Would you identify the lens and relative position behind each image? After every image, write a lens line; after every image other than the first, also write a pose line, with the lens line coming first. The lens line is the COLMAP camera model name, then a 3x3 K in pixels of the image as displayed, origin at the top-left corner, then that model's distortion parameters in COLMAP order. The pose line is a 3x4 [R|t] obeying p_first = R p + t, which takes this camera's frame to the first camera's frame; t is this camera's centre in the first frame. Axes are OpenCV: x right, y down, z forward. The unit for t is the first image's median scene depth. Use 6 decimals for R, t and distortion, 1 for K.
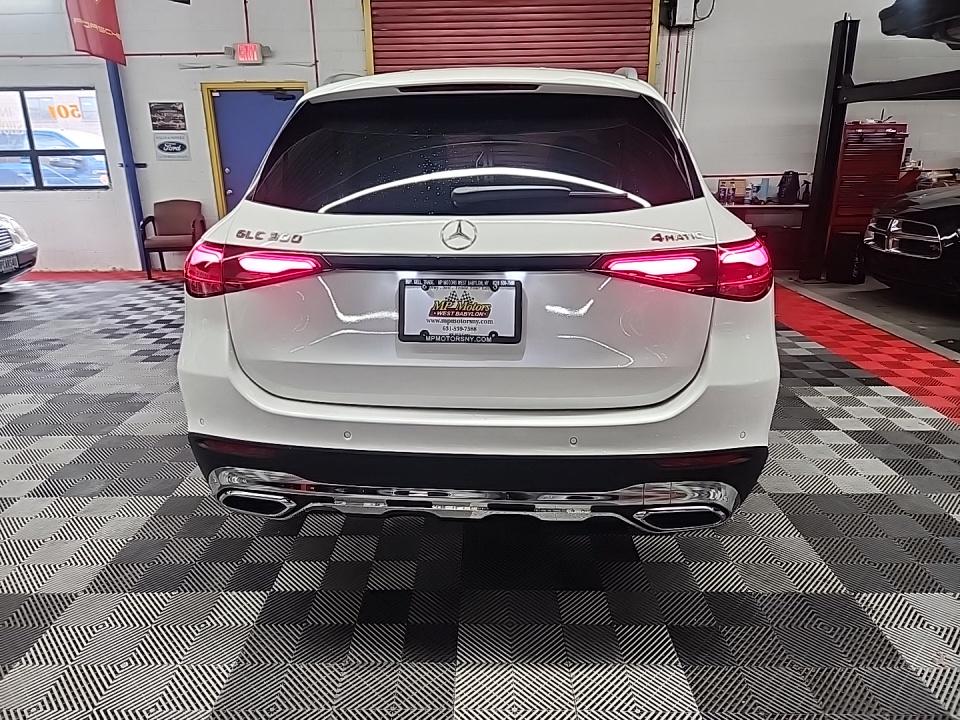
lens RADIAL K [[636.2, 0, 480.0], [0, 636.2, 360.0], [0, 0, 1]] dist [0.103337, -0.098409]
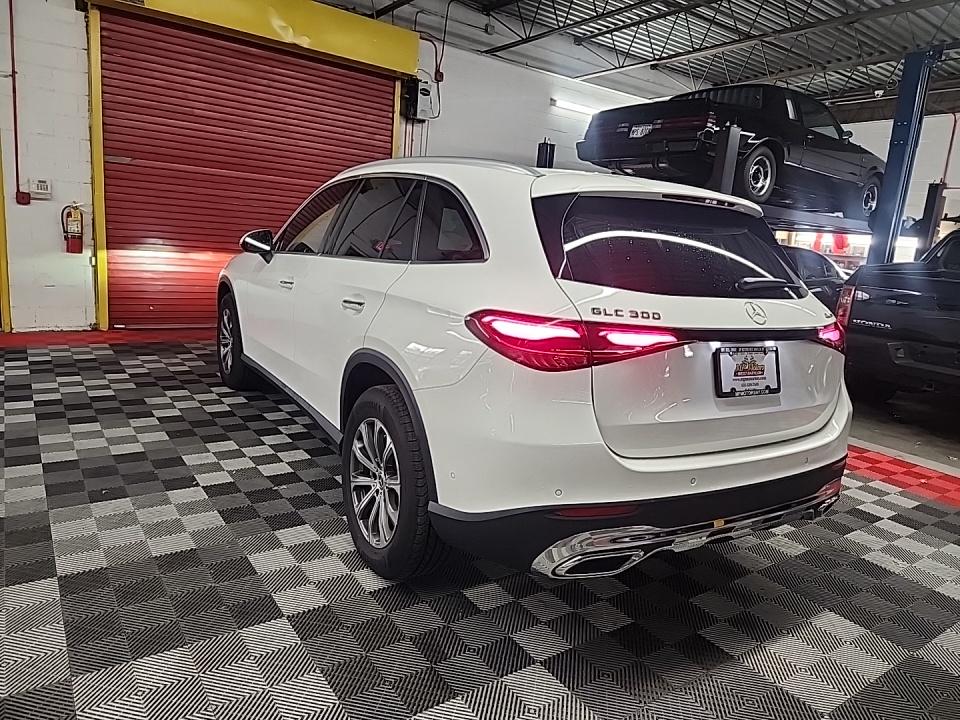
lens RADIAL K [[636.2, 0, 480.0], [0, 636.2, 360.0], [0, 0, 1]] dist [0.103337, -0.098409]
pose [[0.801198, -0.037072, 0.597250, -1.241819], [0.087507, 0.994608, -0.055652, -0.073687], [-0.591967, 0.096851, 0.800122, 0.270645]]
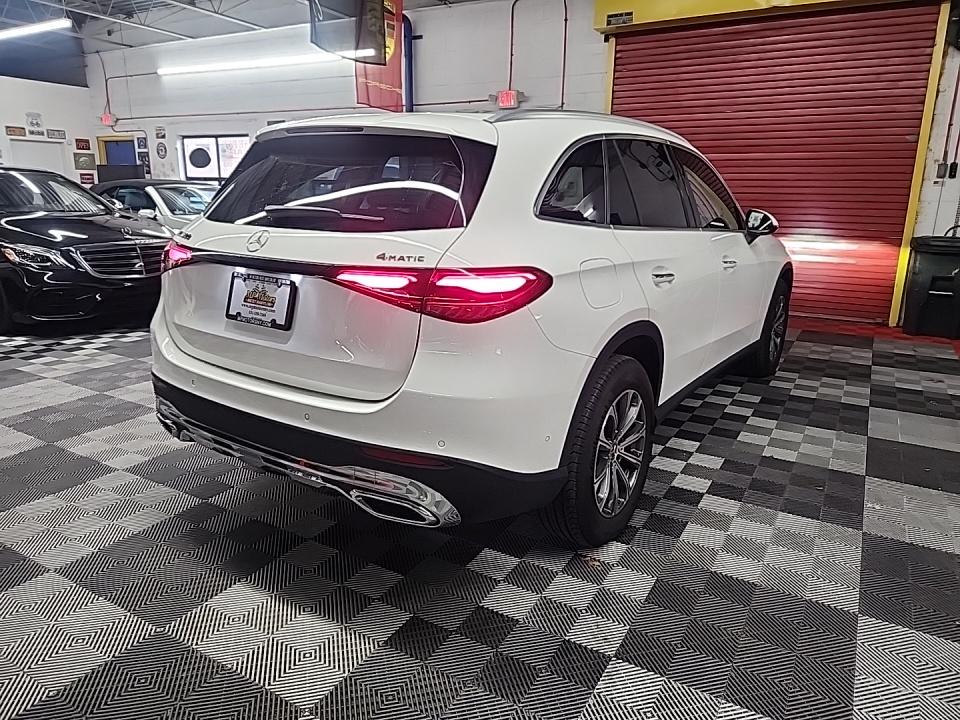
lens RADIAL K [[685.5, 0, 480.0], [0, 685.5, 360.0], [0, 0, 1]] dist [0.015312, 0.001539]
pose [[0.860673, 0.148914, -0.486895, 1.045577], [-0.181015, 0.983292, -0.019241, -0.011850], [0.475895, 0.104696, 0.873249, 0.008391]]
